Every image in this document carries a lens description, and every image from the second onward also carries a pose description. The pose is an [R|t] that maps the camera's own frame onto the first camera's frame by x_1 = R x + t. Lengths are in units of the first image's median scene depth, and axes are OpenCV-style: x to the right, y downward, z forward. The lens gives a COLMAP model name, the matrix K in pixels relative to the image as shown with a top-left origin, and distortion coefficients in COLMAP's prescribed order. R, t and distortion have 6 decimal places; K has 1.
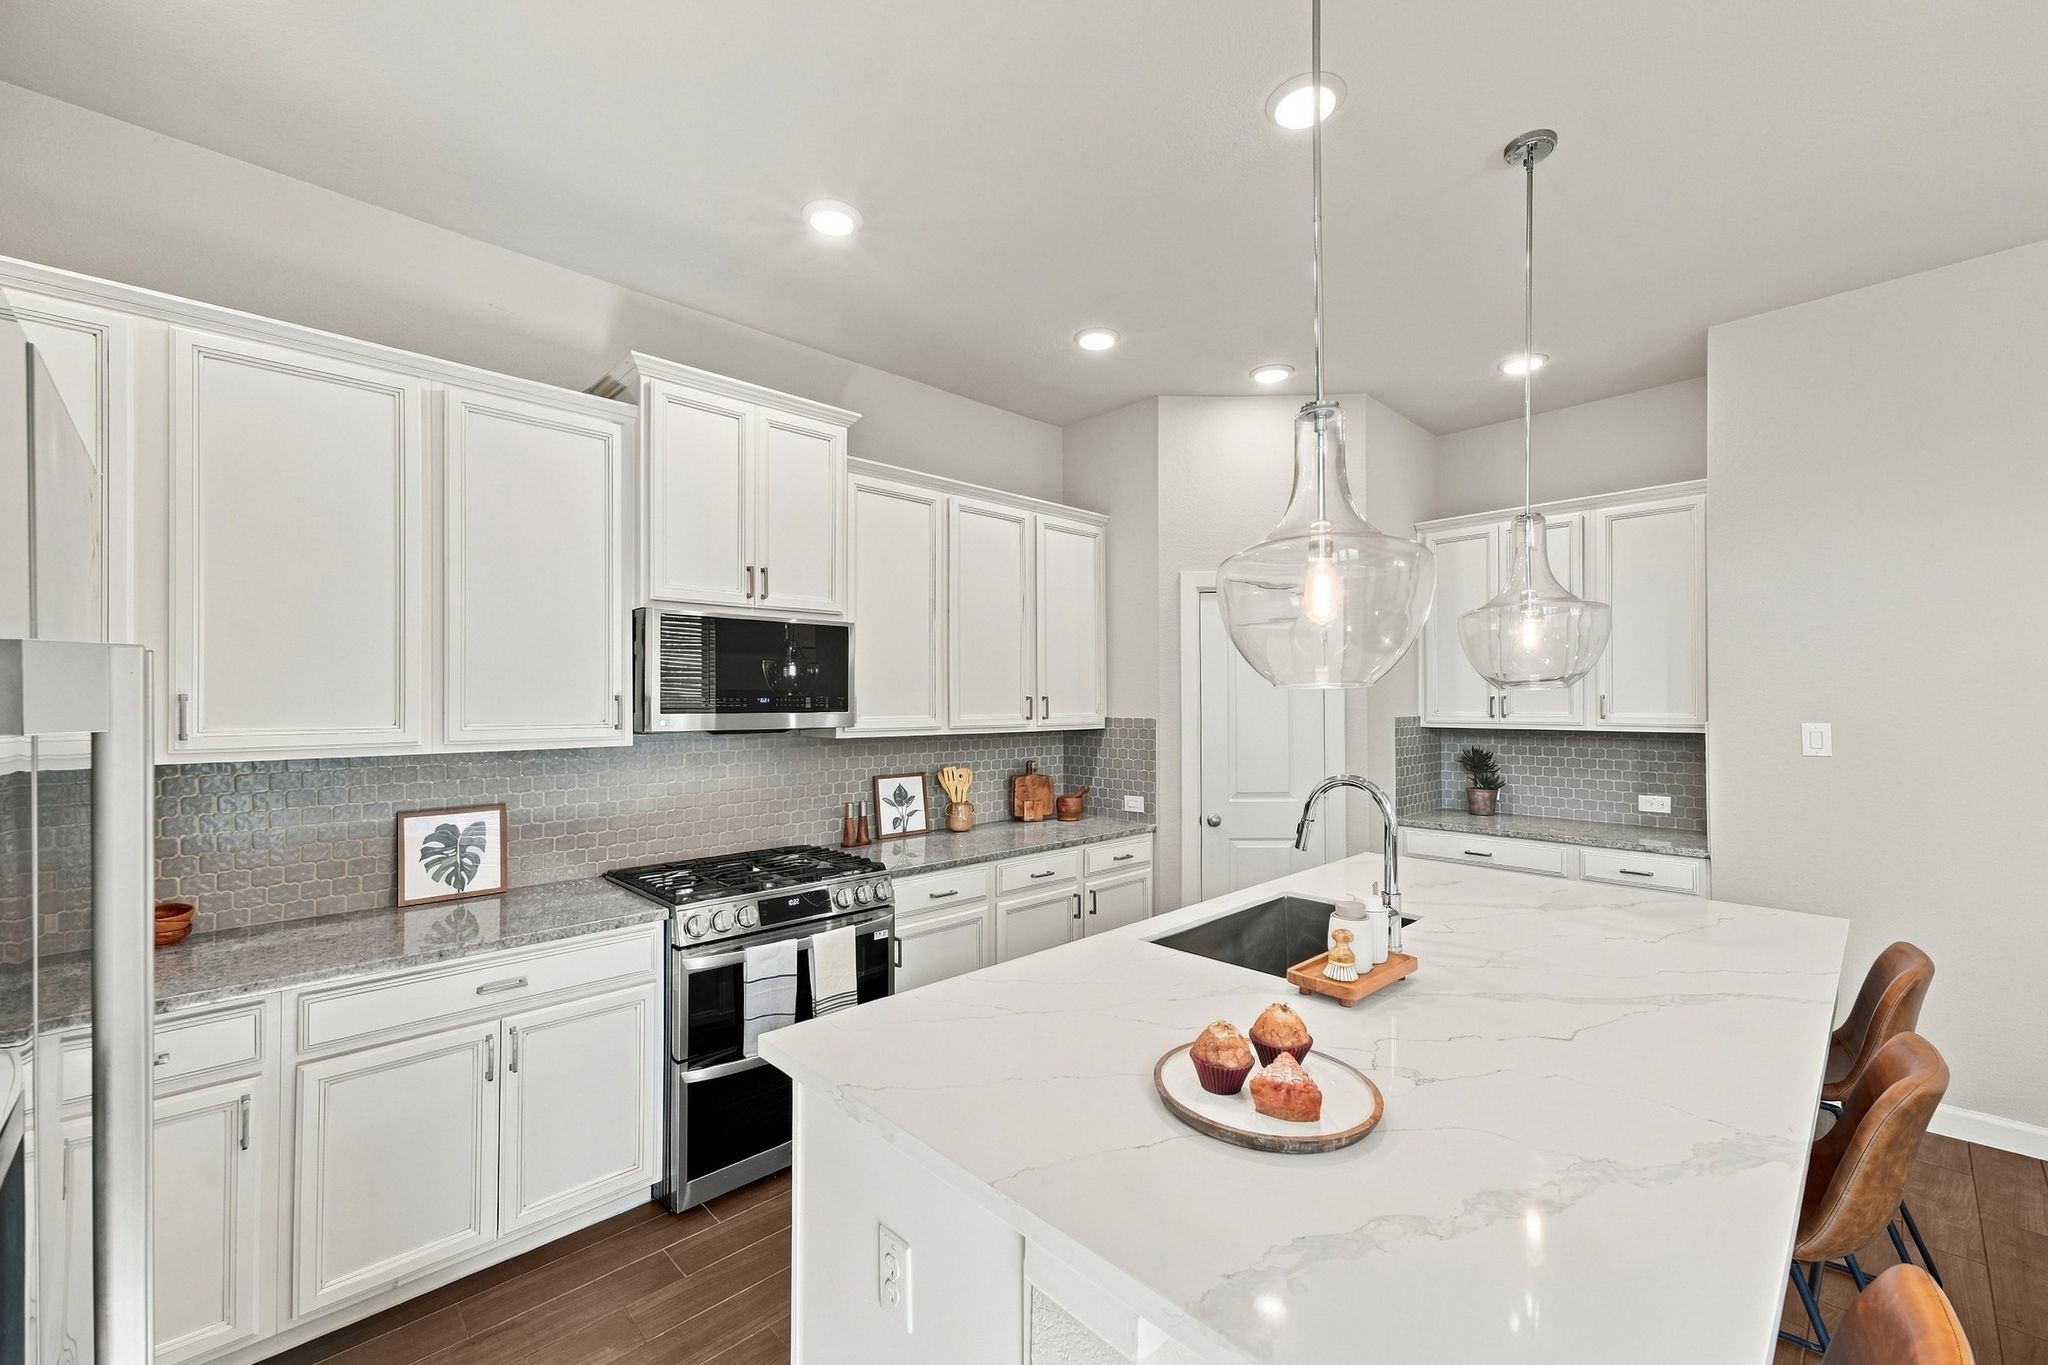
lens RADIAL K [[813.5, 0, 1038.6], [0, 813.5, 692.5], [0, 0, 1]] dist [-0.000104, 0.000228]
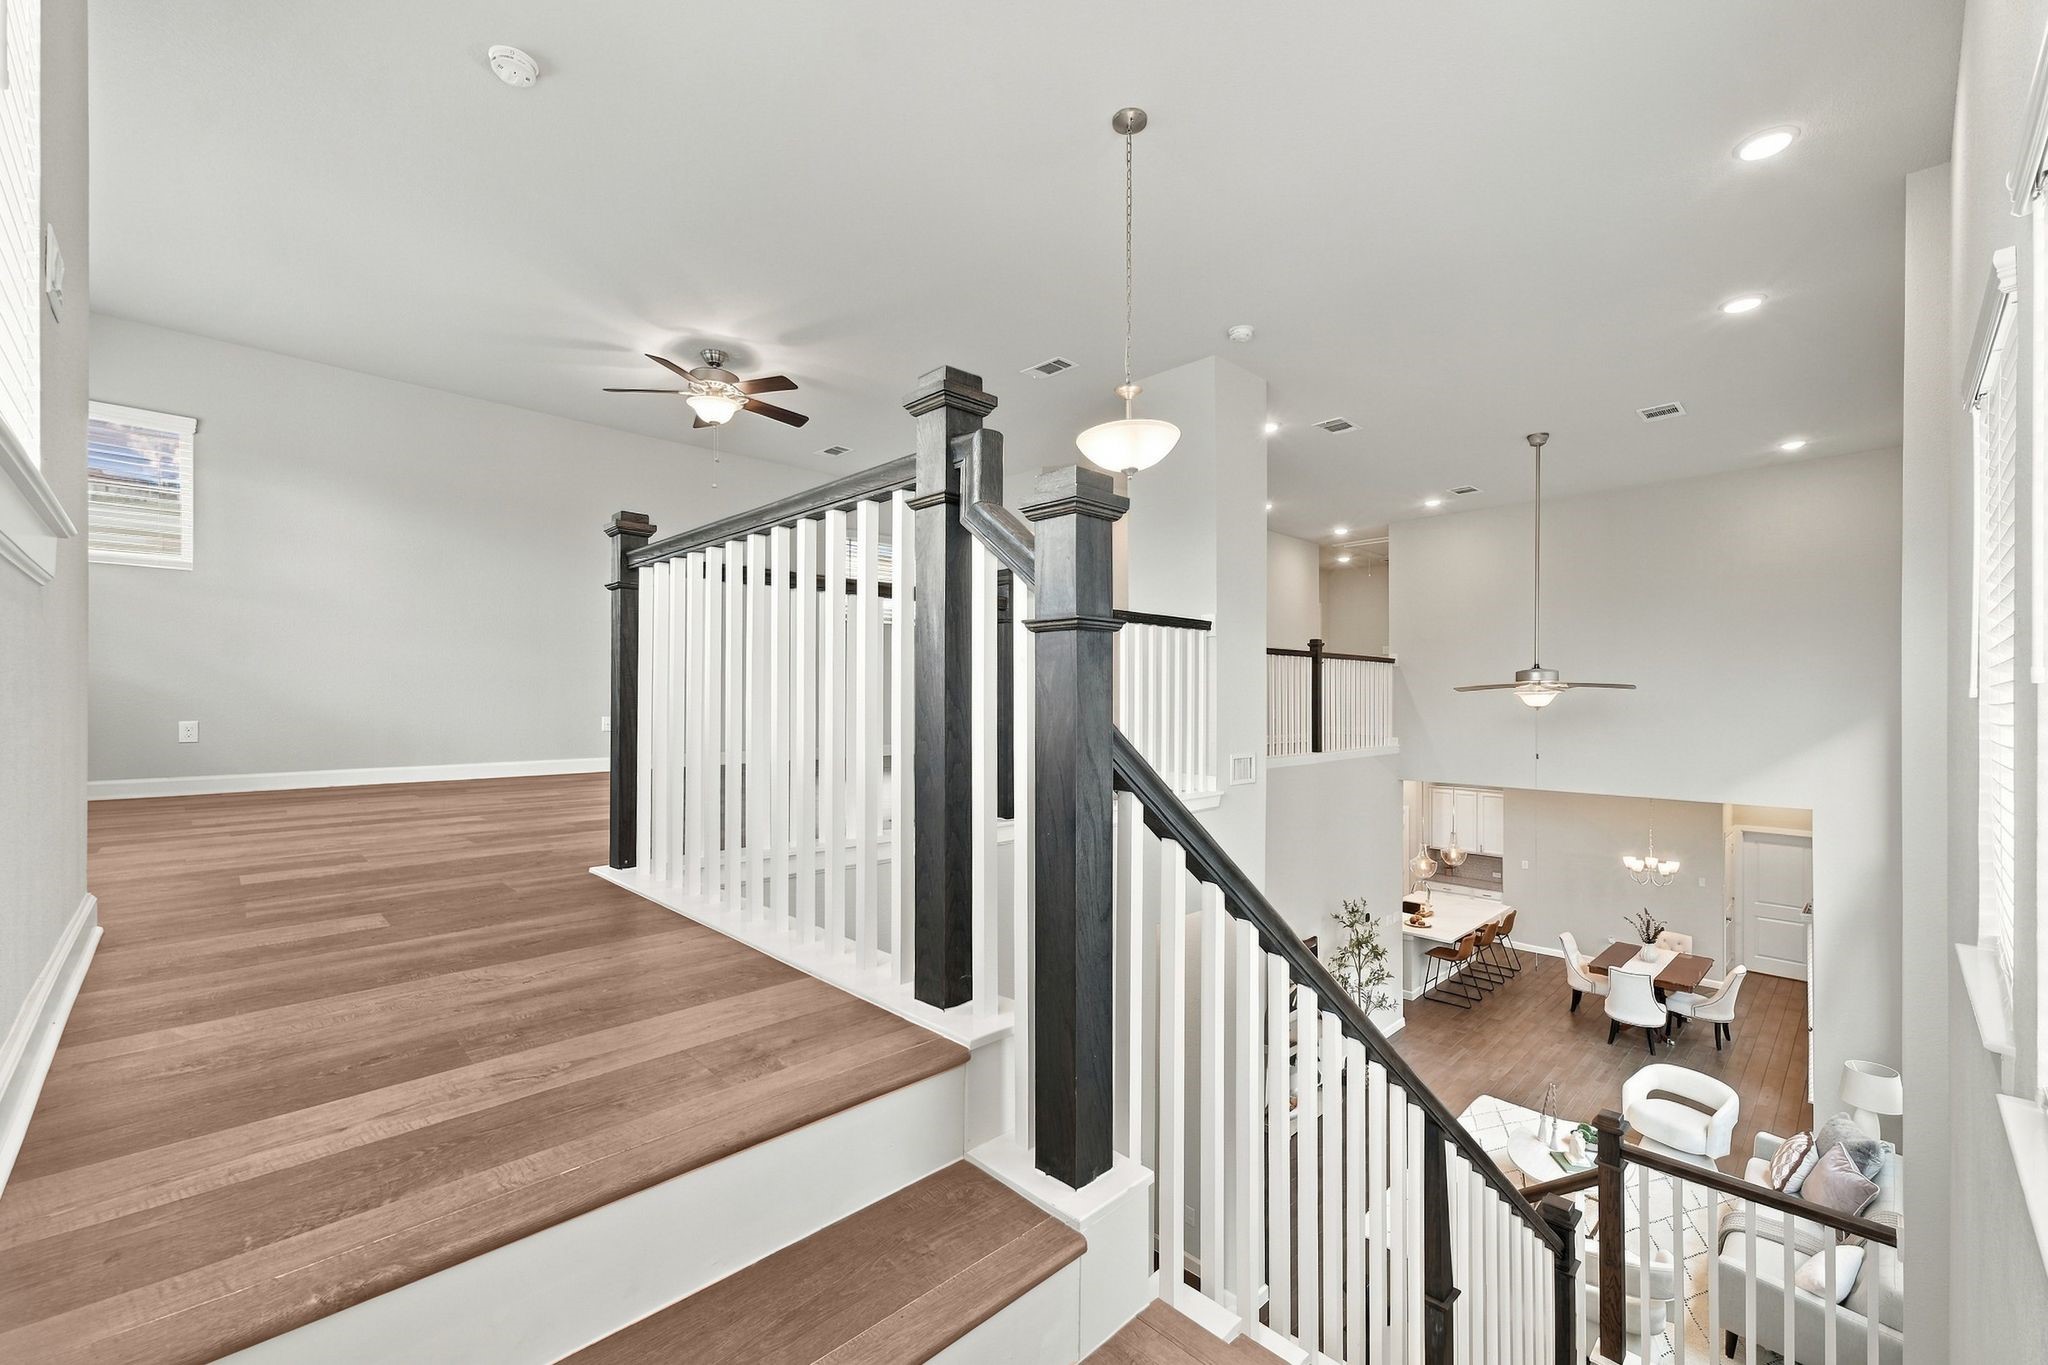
lens RADIAL K [[830.9, 0, 1011.4], [0, 830.9, 681.1], [0, 0, 1]] dist [0.000639, 0.000033]
pose [[0.999894, 0.011279, -0.009233, -1.399011], [-0.011312, 0.999930, -0.003515, -0.705292], [0.009193, 0.003619, 0.999951, -2.764630]]
